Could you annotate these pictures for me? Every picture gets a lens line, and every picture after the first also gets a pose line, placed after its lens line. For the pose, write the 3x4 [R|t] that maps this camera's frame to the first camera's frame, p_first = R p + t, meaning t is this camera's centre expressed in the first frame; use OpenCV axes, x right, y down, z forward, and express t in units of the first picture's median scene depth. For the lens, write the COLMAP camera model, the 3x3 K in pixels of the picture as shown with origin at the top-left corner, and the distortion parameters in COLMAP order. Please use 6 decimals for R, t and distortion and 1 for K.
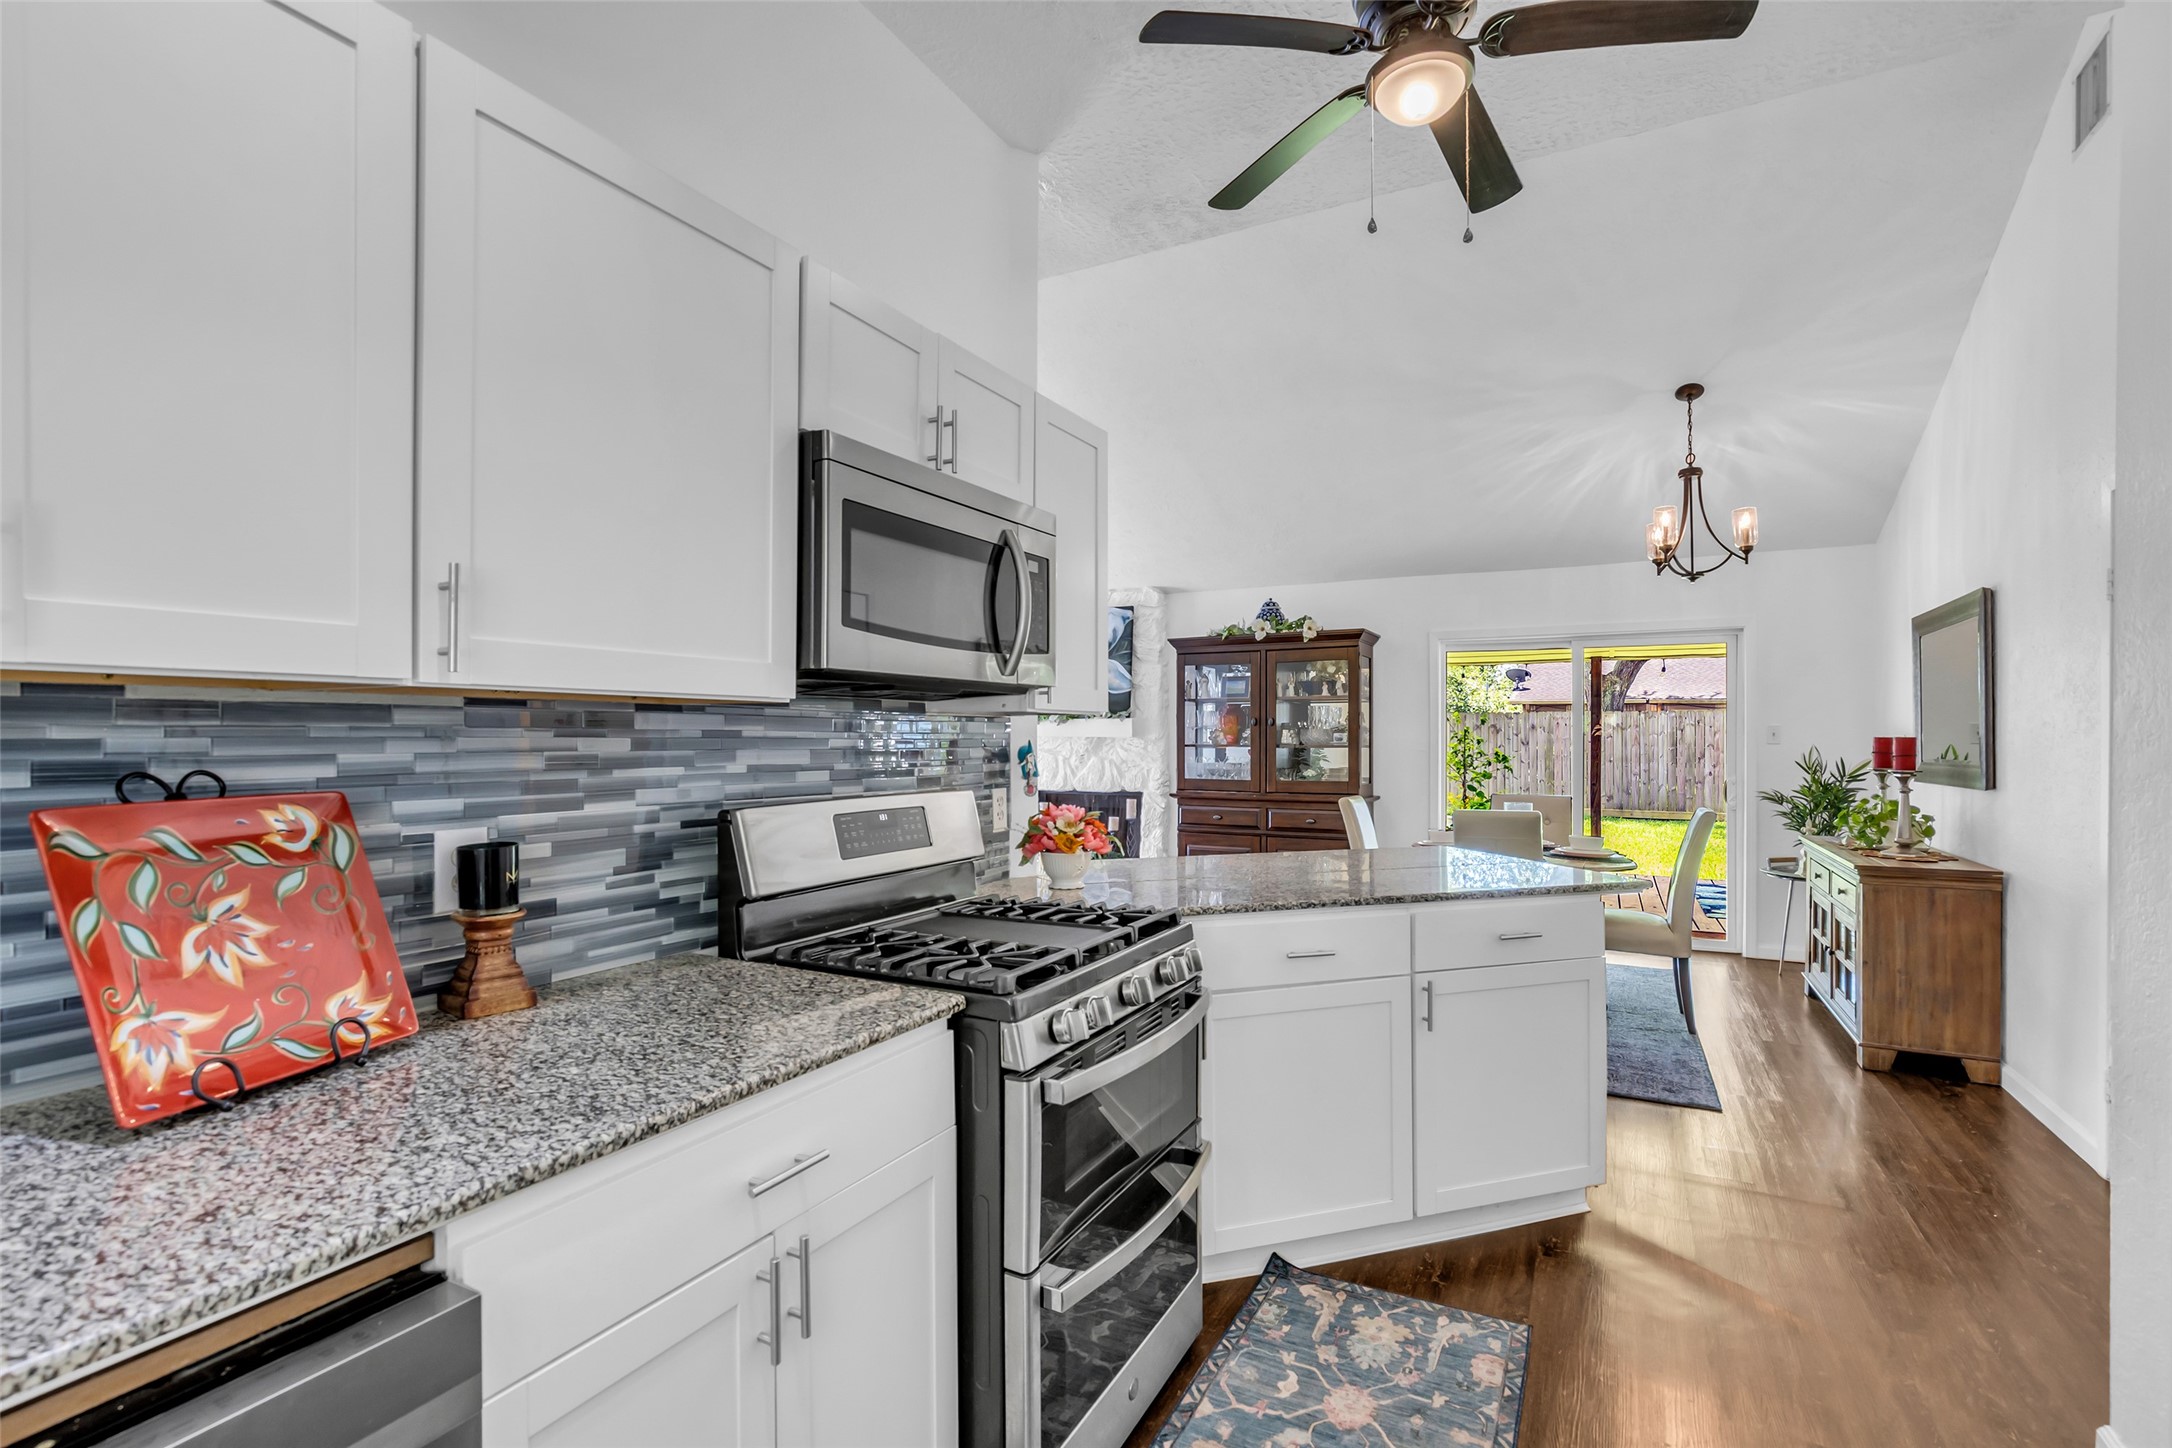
lens RADIAL K [[1011.8, 0, 1086.0], [0, 1011.8, 724.0], [0, 0, 1]] dist [-0.013391, -0.000302]
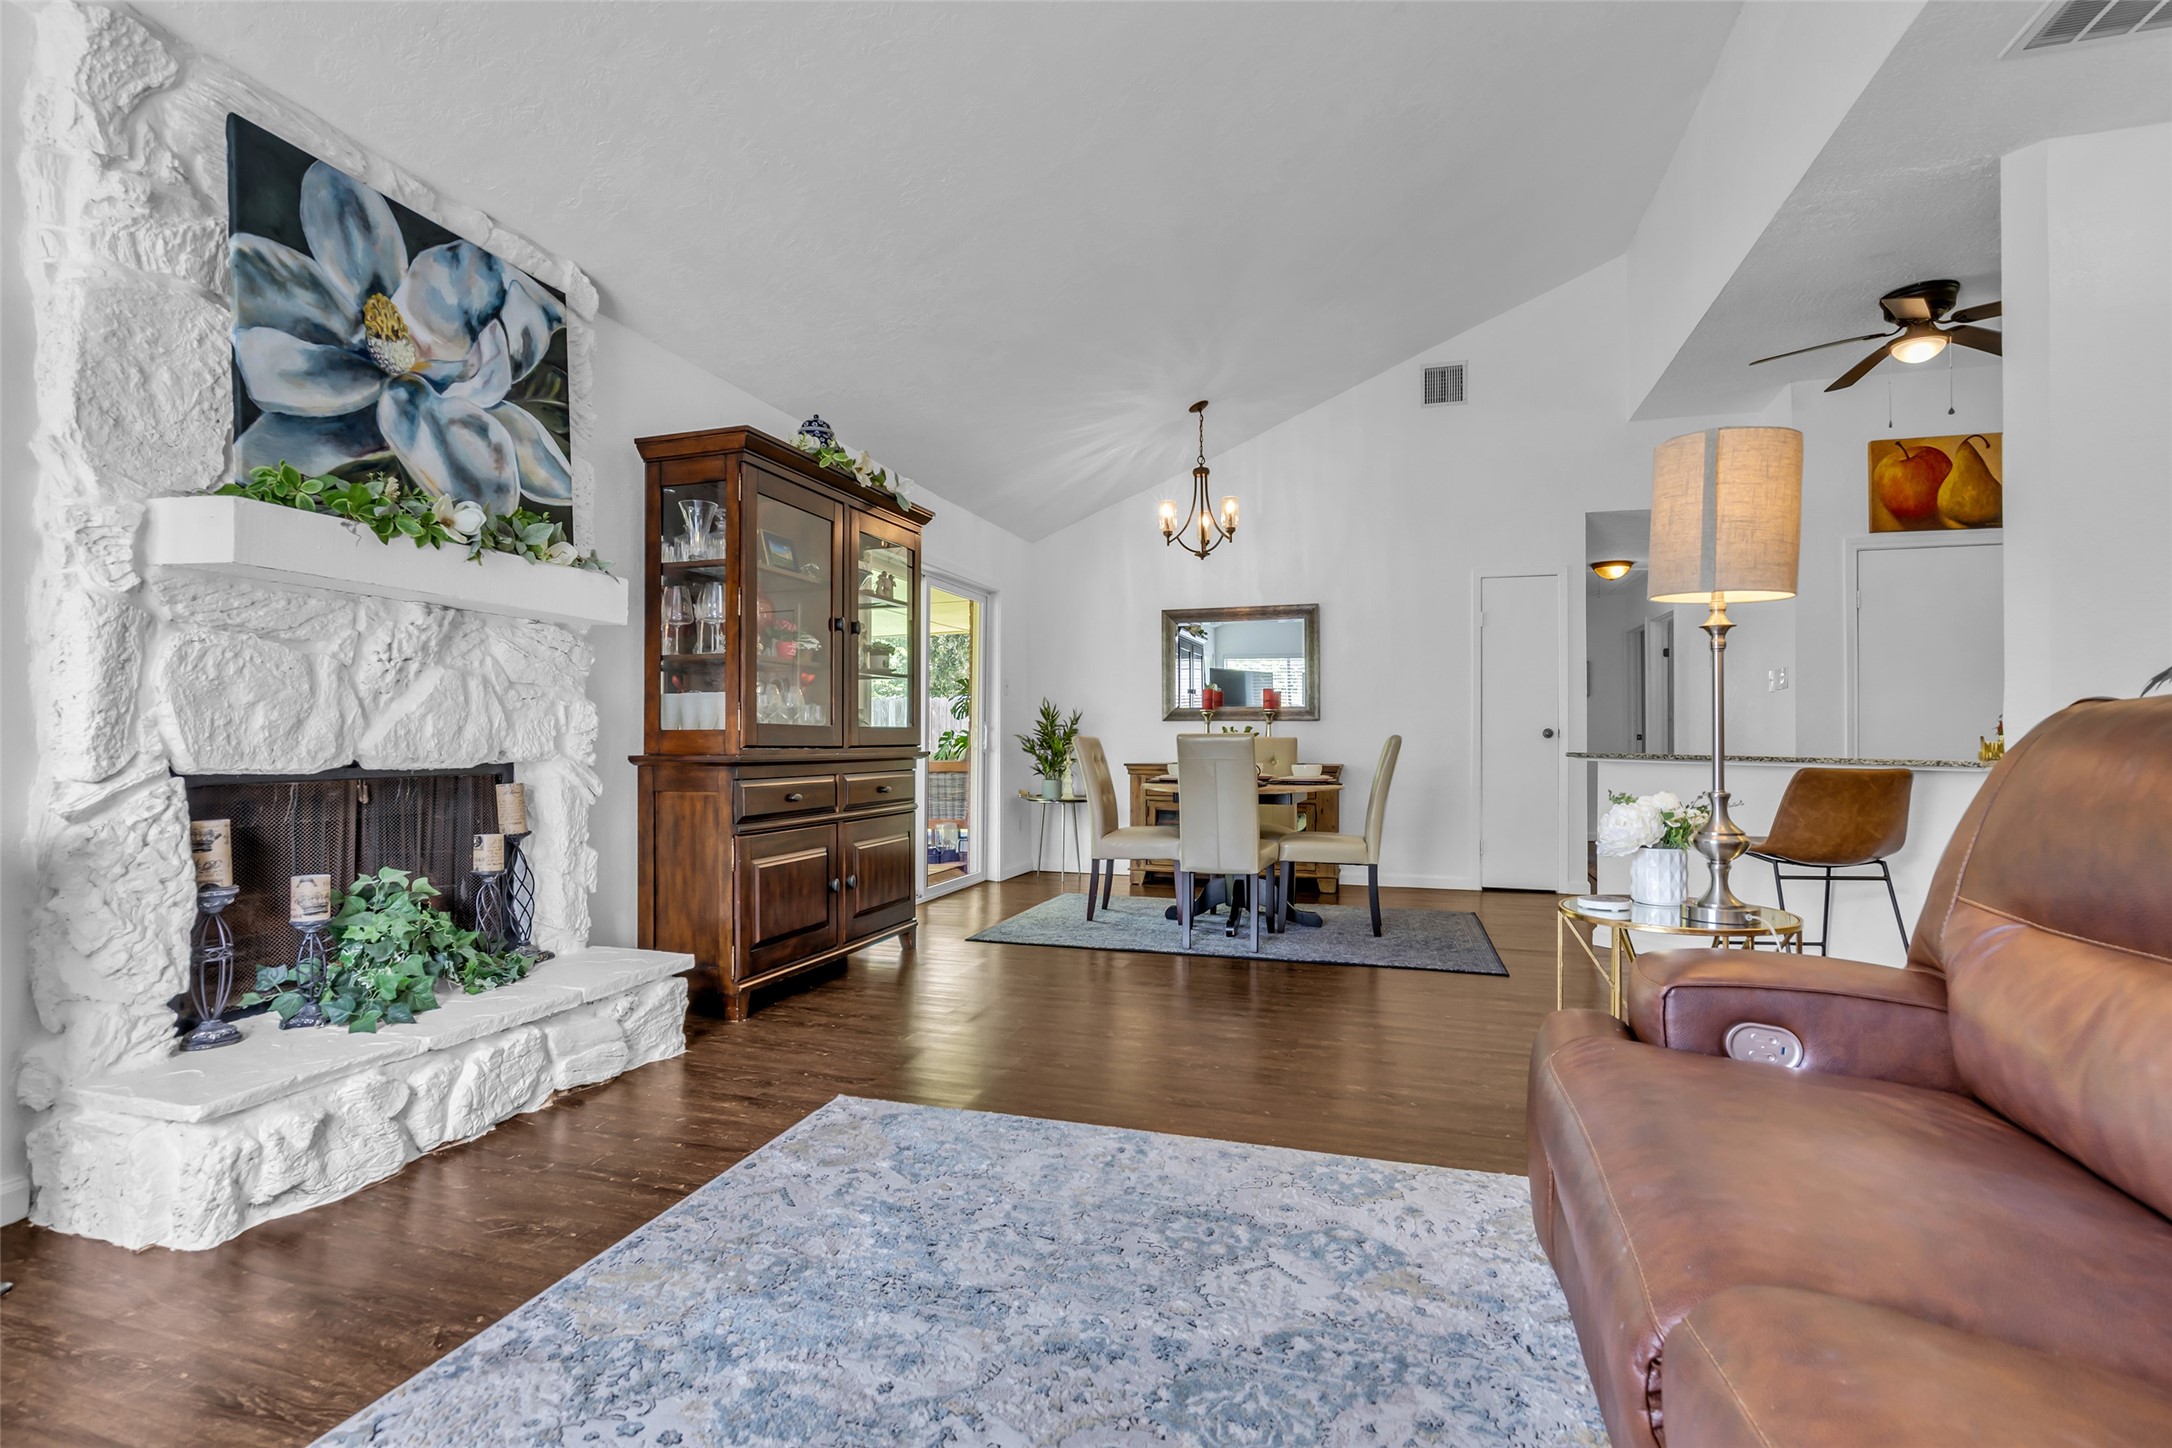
lens RADIAL K [[1011.8, 0, 1086.0], [0, 1011.8, 724.0], [0, 0, 1]] dist [-0.013391, -0.000302]
pose [[-0.188036, 0.015878, 0.982034, -0.421840], [-0.014715, 0.999712, -0.018981, 0.063057], [-0.982052, -0.018020, -0.187748, 0.966421]]
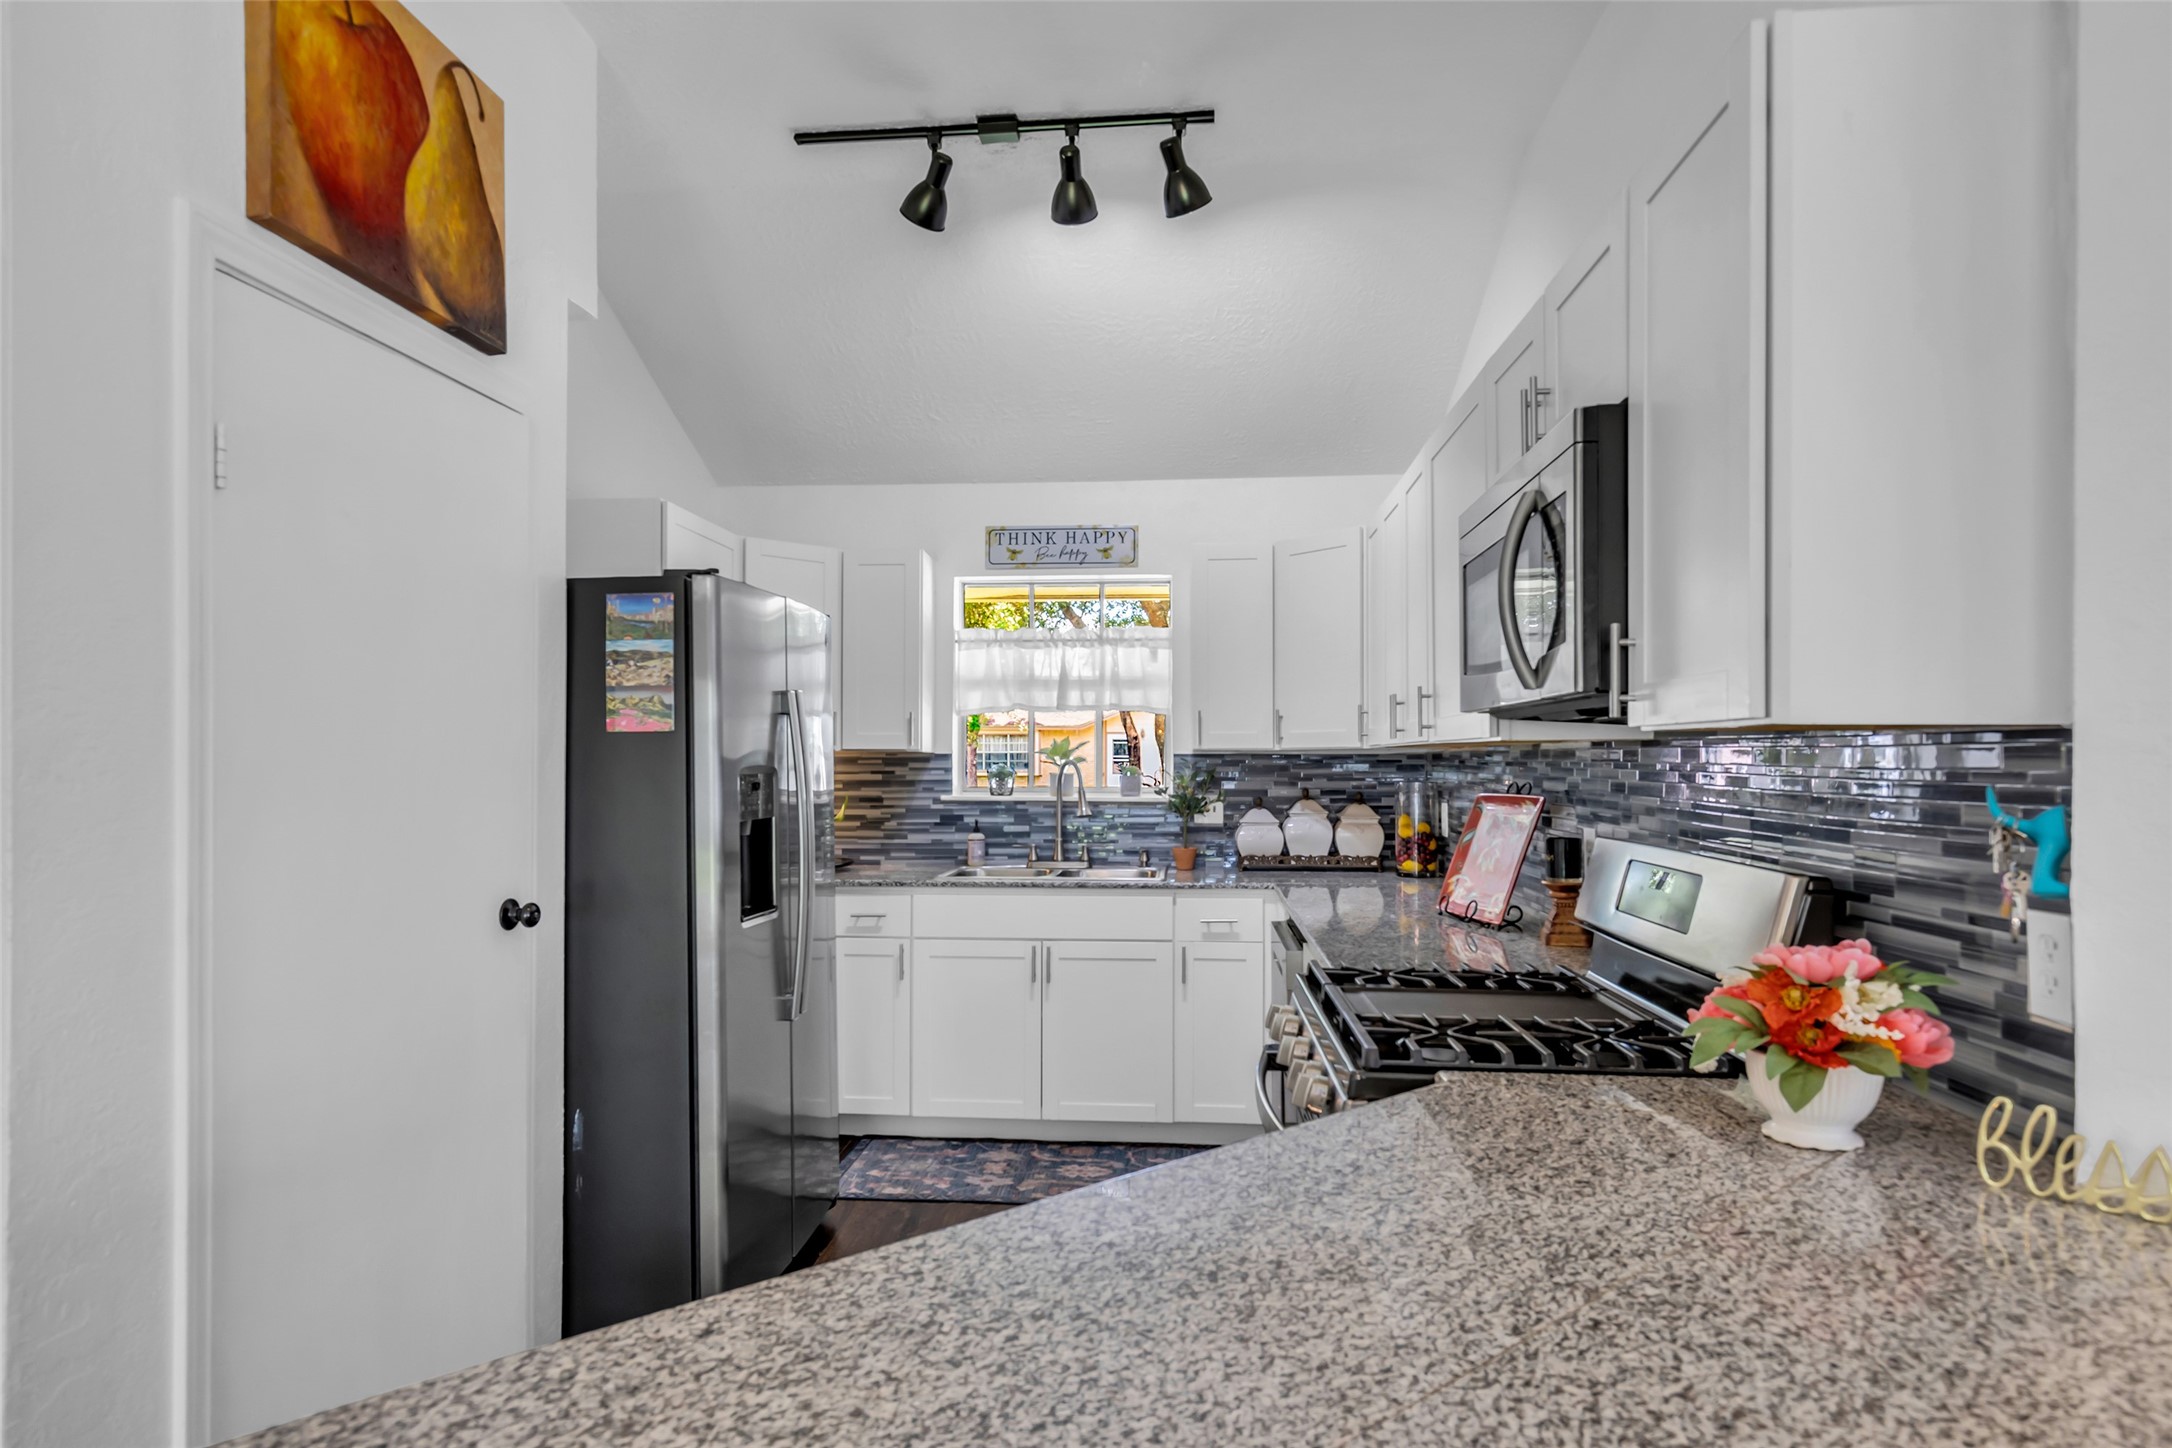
lens RADIAL K [[1215.0, 0, 1088.0], [0, 1215.0, 746.3], [0, 0, 1]] dist [-0.002338, -0.000852]
pose [[-0.921298, -0.002067, -0.388852, 0.176477], [0.004683, 0.999854, -0.016410, 0.004536], [0.388830, -0.016940, -0.921154, 0.513528]]
